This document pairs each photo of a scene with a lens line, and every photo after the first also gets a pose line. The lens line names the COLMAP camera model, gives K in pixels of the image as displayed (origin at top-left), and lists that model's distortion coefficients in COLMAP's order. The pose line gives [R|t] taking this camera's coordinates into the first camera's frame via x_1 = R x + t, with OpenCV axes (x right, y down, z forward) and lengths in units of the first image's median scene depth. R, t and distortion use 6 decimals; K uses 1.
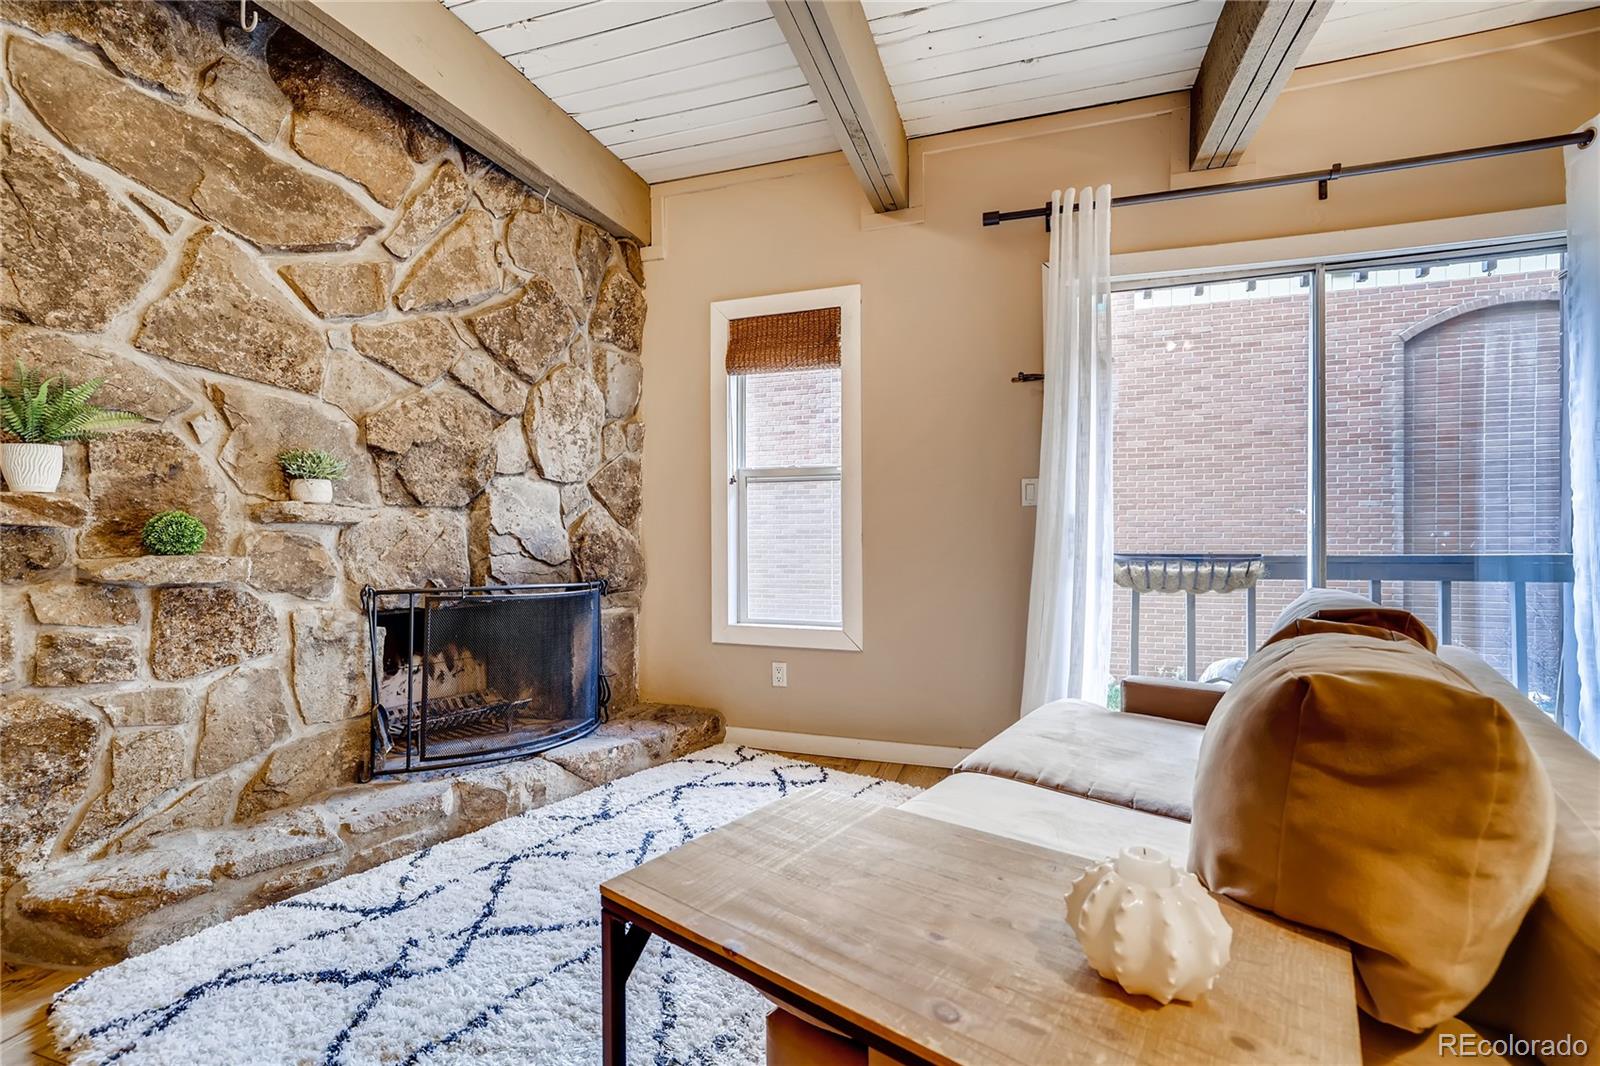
lens RADIAL K [[687.2, 0, 800.0], [0, 687.2, 533.0], [0, 0, 1]] dist [-0.000415, 0.000611]
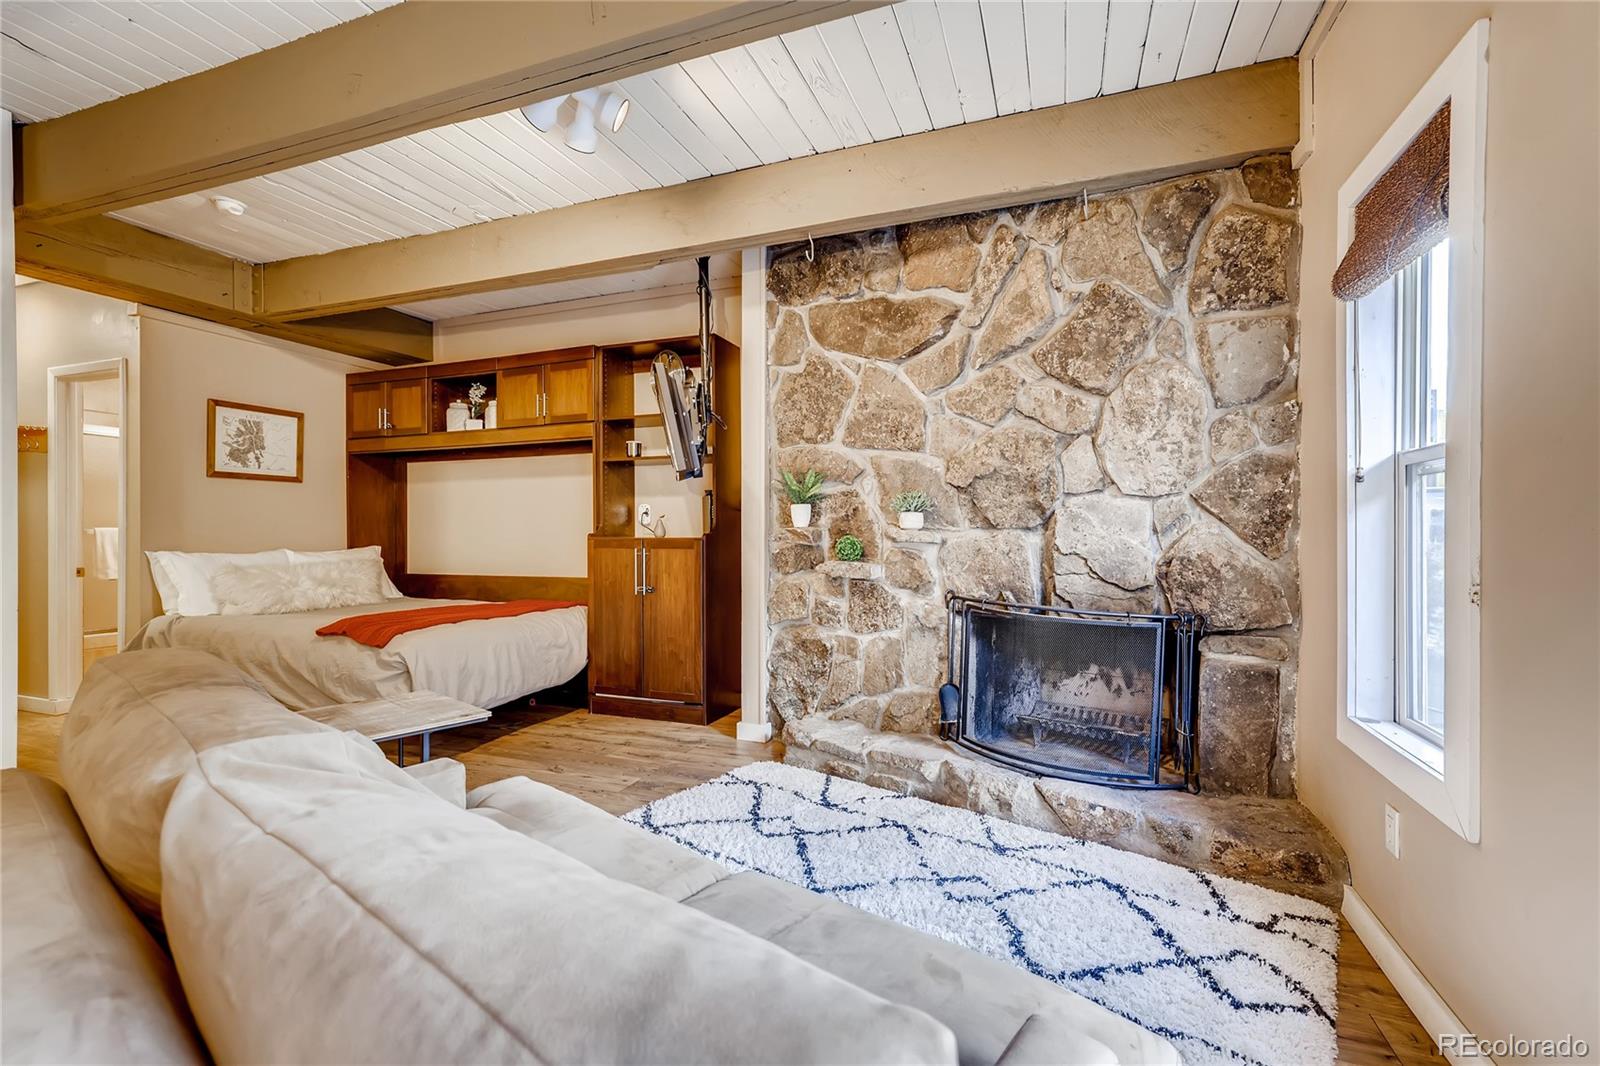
lens RADIAL K [[724.4, 0, 807.6], [0, 724.4, 526.6], [0, 0, 1]] dist [-0.003582, 0.000107]
pose [[-0.016376, -0.000719, -0.999866, 0.678064], [-0.004276, 0.999991, -0.000649, -0.038400], [0.999857, 0.004265, -0.016379, 0.681104]]
